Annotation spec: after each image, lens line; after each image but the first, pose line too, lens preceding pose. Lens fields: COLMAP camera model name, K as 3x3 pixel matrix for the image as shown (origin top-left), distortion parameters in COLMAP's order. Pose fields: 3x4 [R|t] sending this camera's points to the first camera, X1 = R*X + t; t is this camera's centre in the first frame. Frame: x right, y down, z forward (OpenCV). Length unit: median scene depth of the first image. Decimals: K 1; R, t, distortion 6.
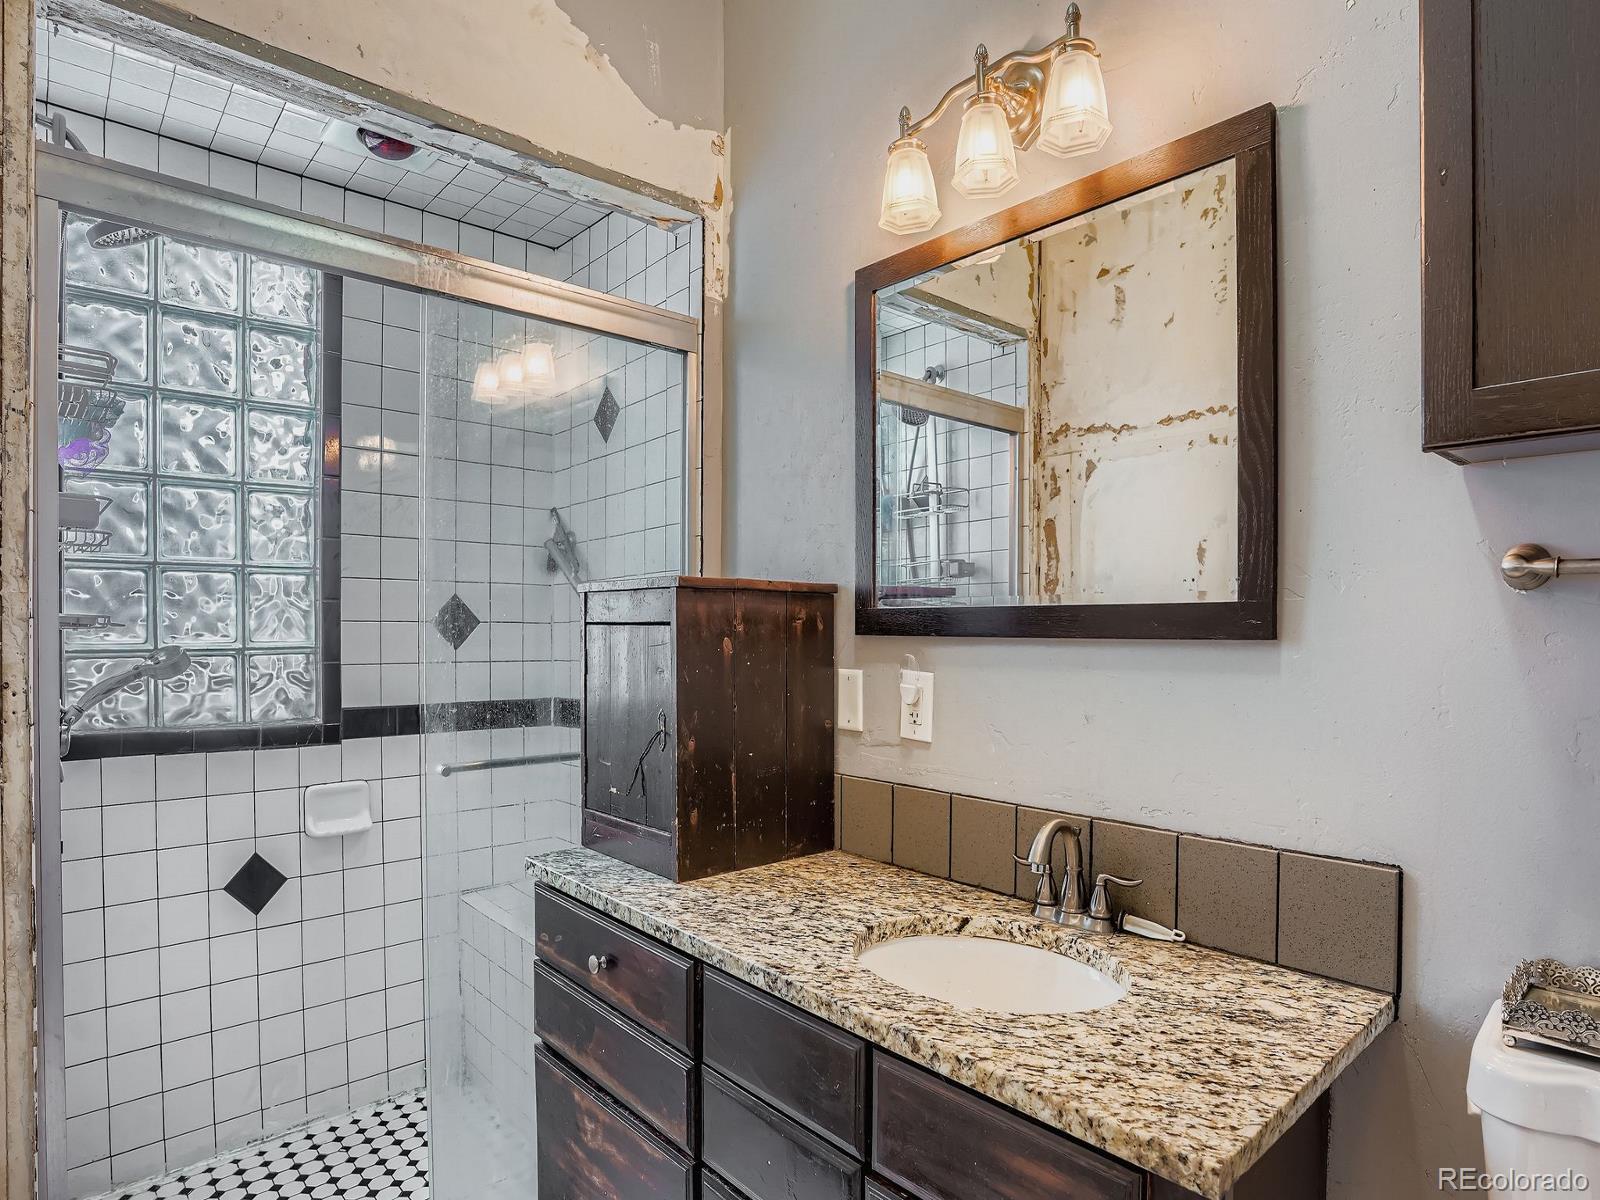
lens RADIAL K [[864.3, 0, 789.5], [0, 864.3, 635.9], [0, 0, 1]] dist [-0.062289, 0.025211]
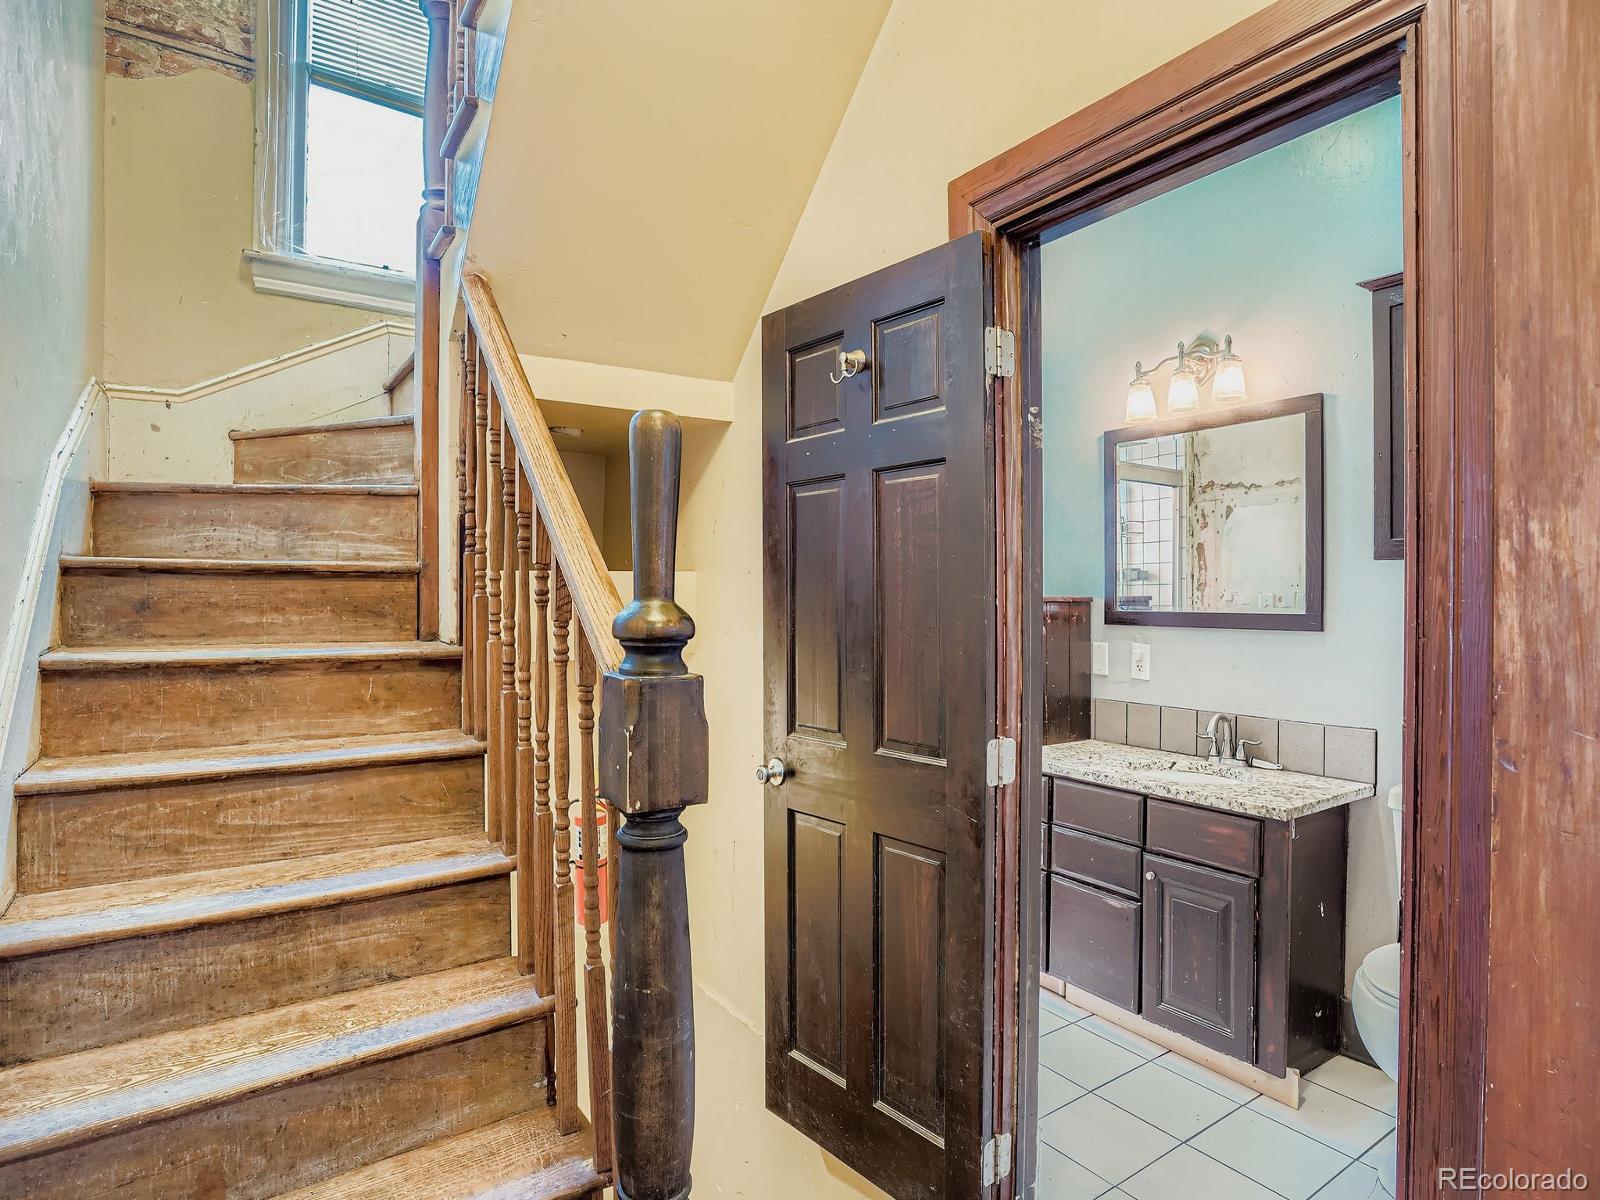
lens RADIAL K [[864.3, 0, 799.8], [0, 864.3, 597.5], [0, 0, 1]] dist [-0.062289, 0.025211]
pose [[0.993362, 0.000044, -0.115031, -0.371571], [-0.001201, 0.999949, -0.009989, -0.040388], [0.115024, 0.010061, 0.993312, -0.946454]]
